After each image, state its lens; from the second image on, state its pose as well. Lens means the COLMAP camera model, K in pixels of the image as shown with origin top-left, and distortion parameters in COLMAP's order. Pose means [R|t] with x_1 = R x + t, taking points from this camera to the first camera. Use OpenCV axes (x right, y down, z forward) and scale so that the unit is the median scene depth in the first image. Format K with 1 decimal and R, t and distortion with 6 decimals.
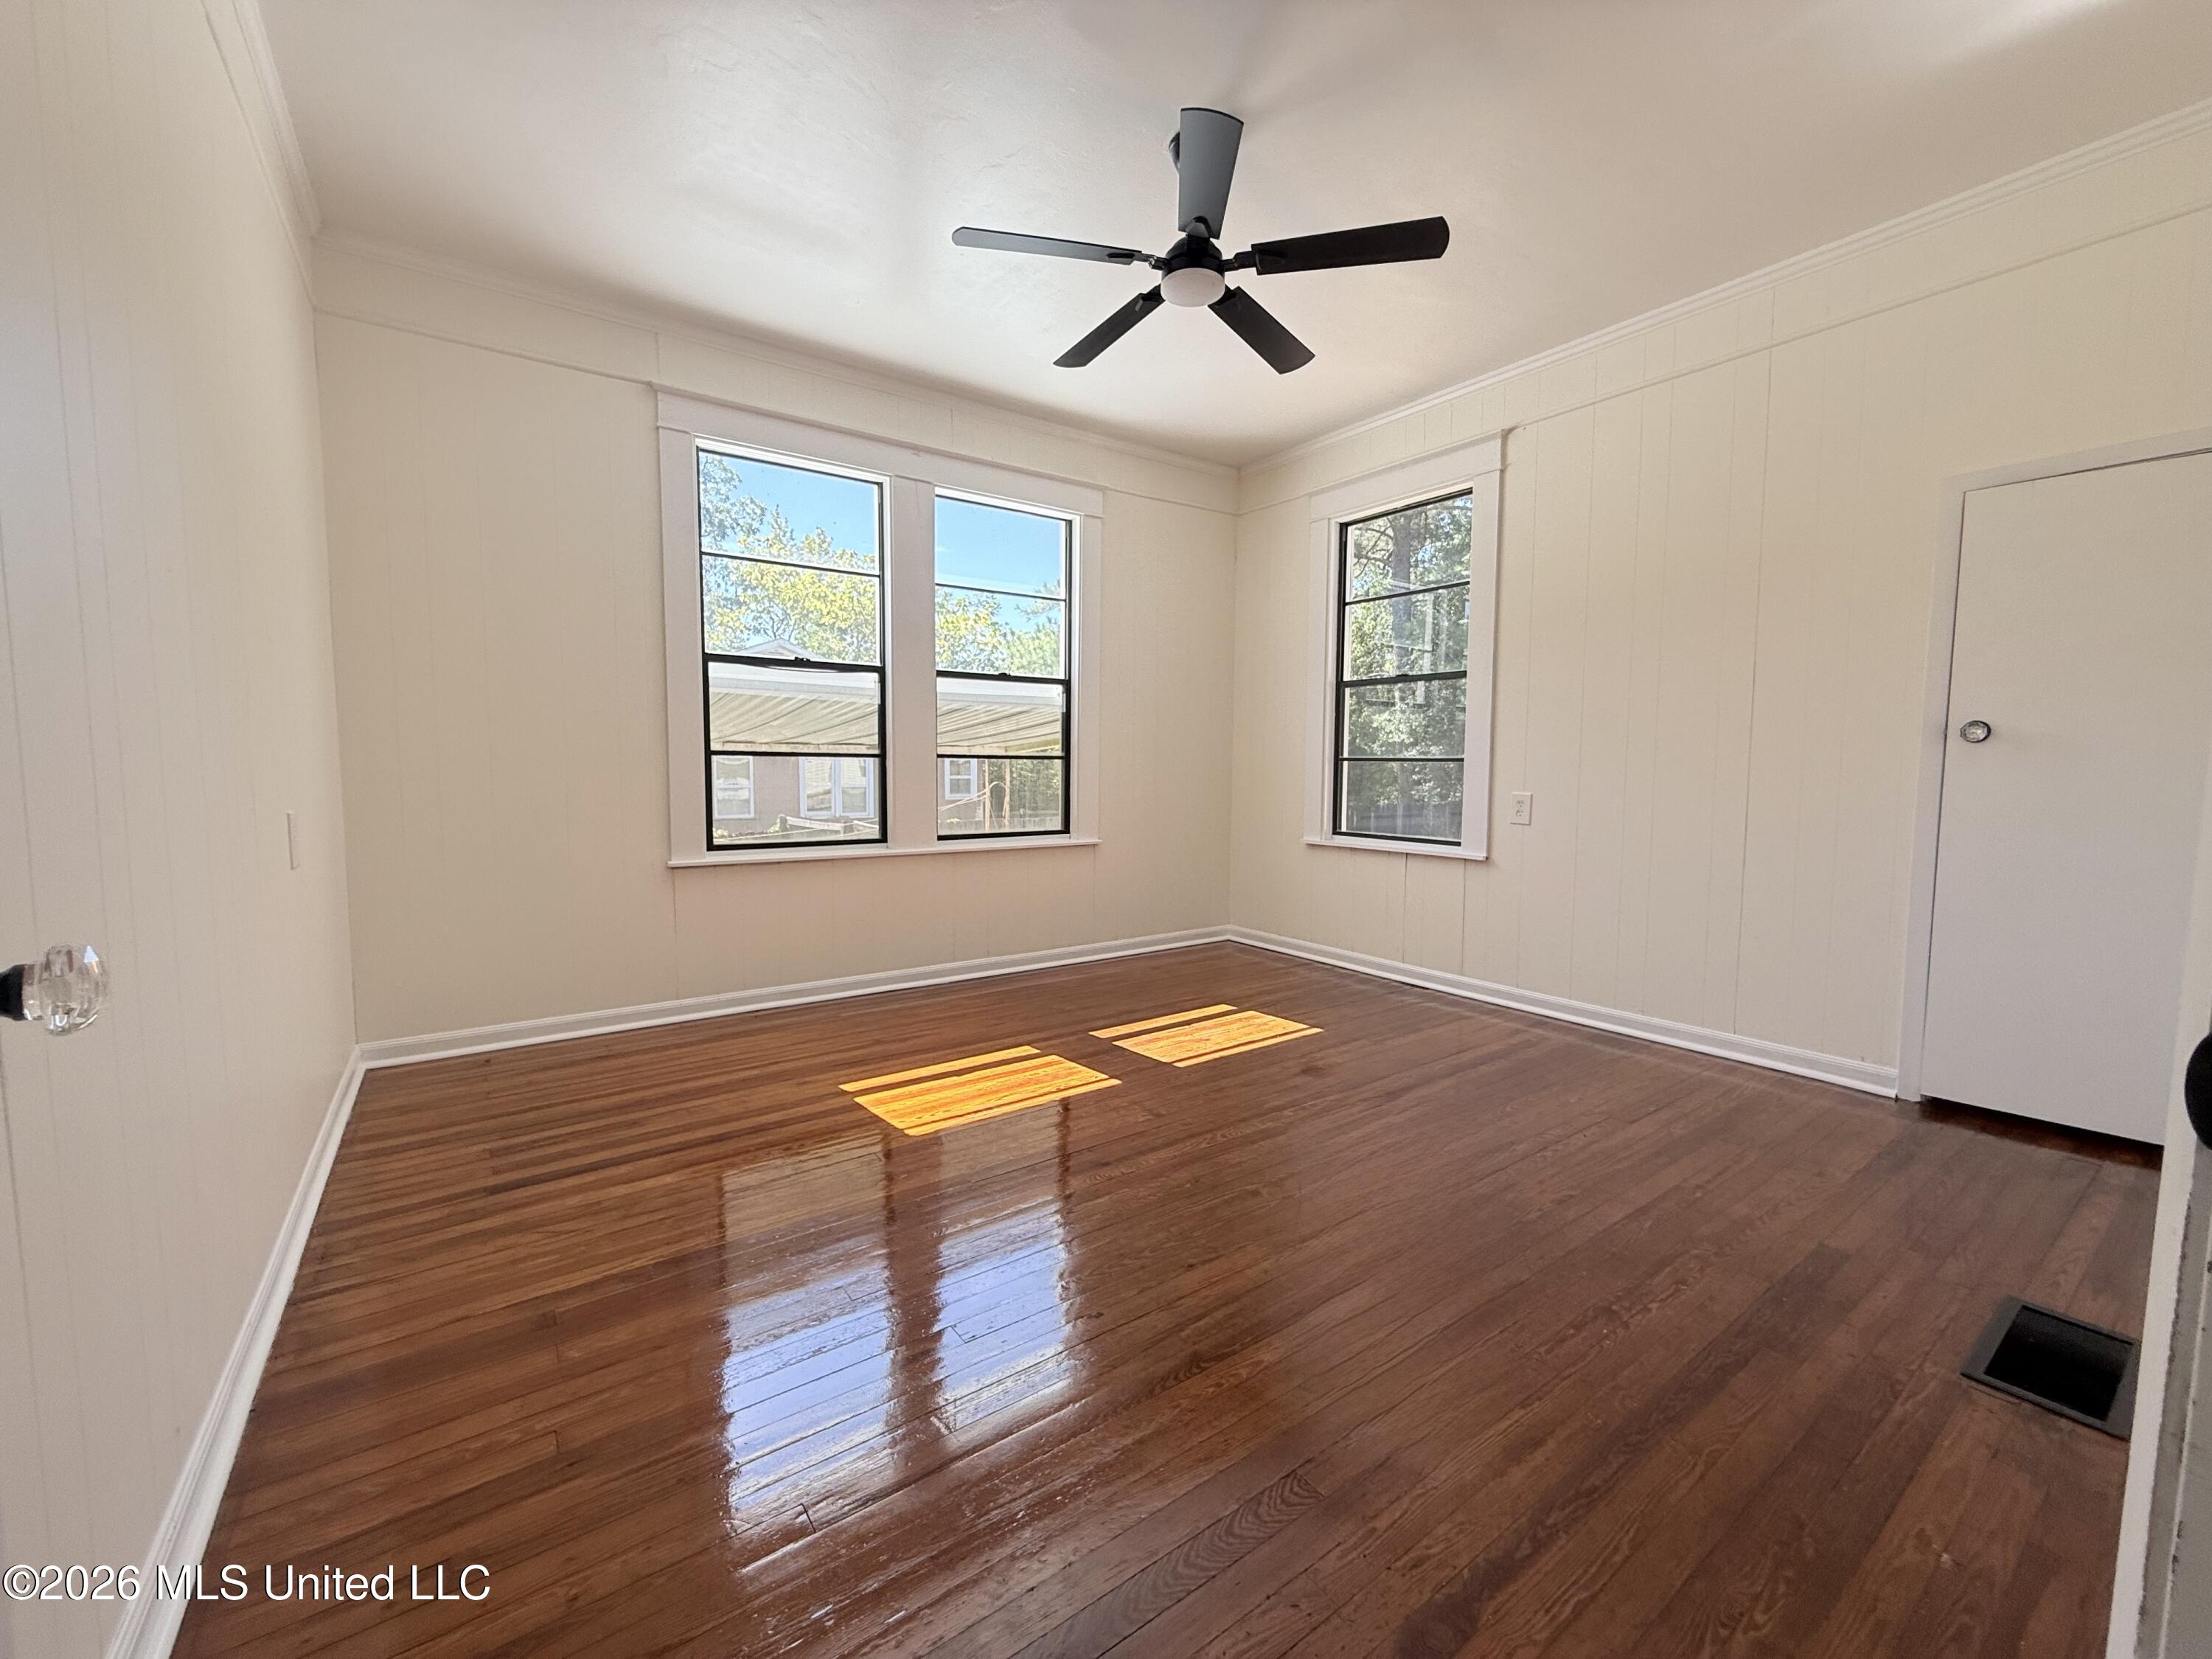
lens RADIAL K [[884.3, 0, 1099.6], [0, 884.3, 830.4], [0, 0, 1]] dist [0.000105, -0.000034]
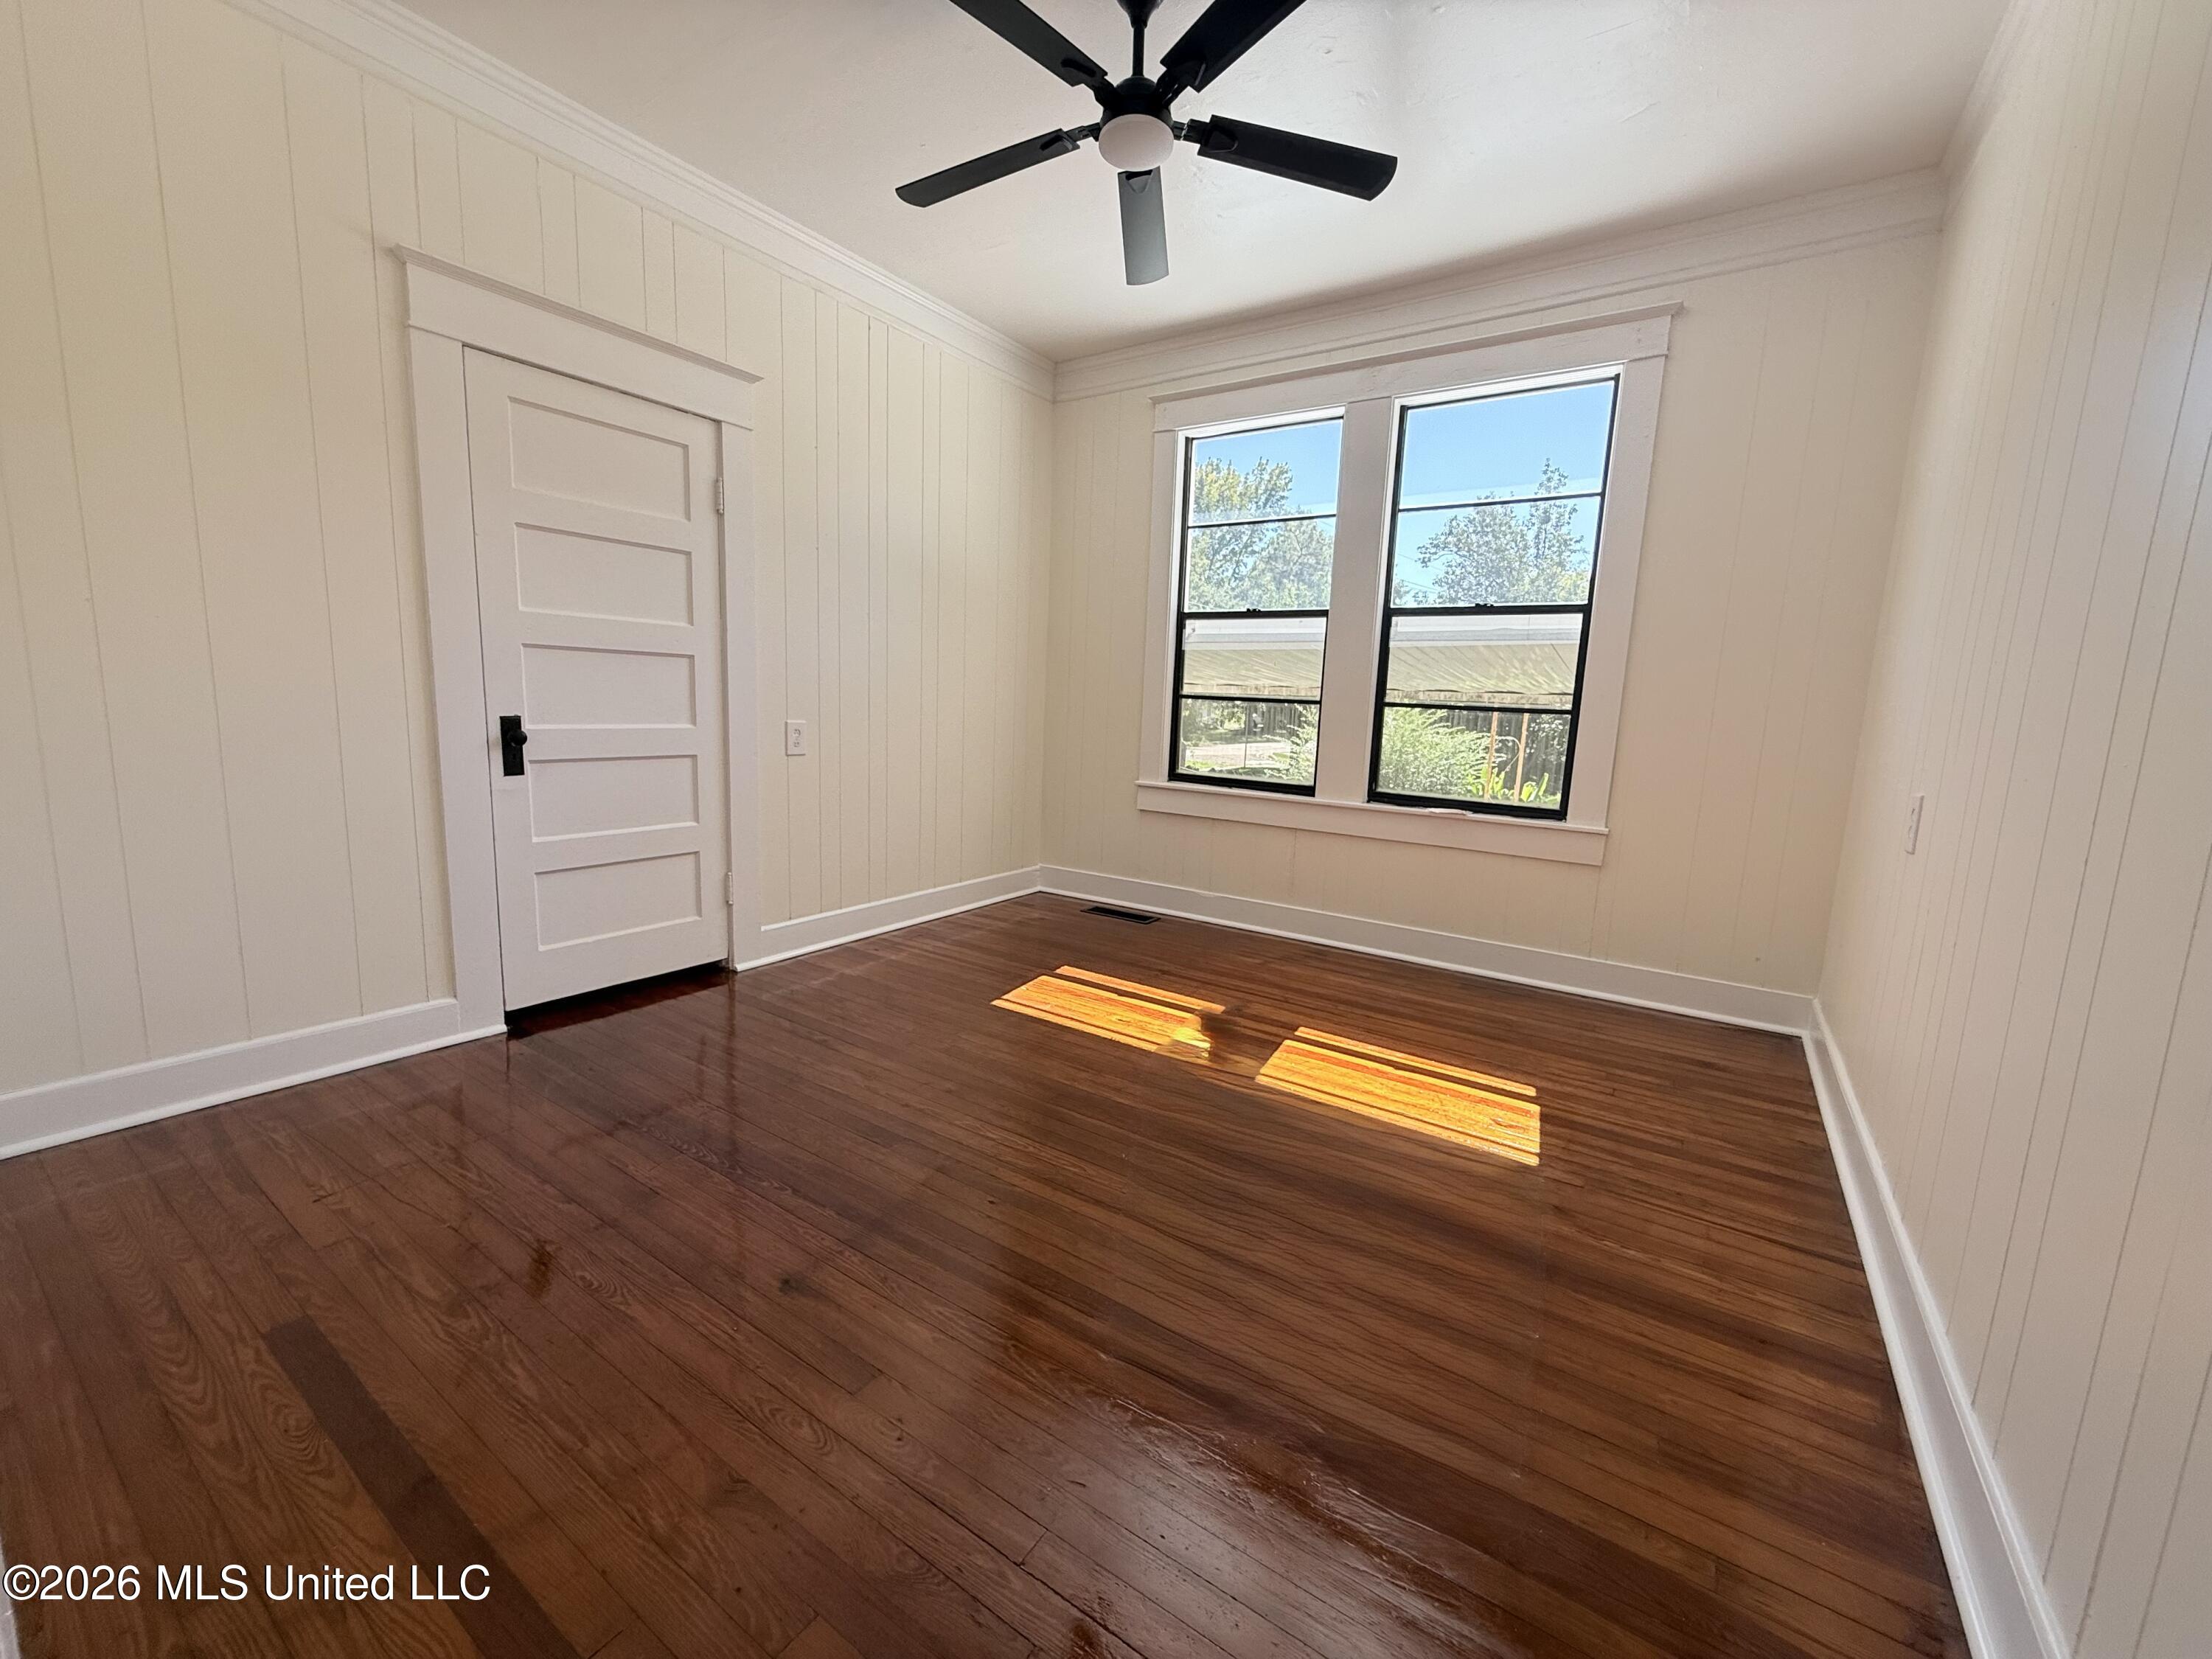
lens RADIAL K [[884.3, 0, 1099.6], [0, 884.3, 830.4], [0, 0, 1]] dist [0.000105, -0.000034]
pose [[0.334225, 0.142801, -0.931612, 0.591707], [-0.112243, 0.987451, 0.111092, -0.025926], [0.935786, 0.067437, 0.346059, 0.441202]]
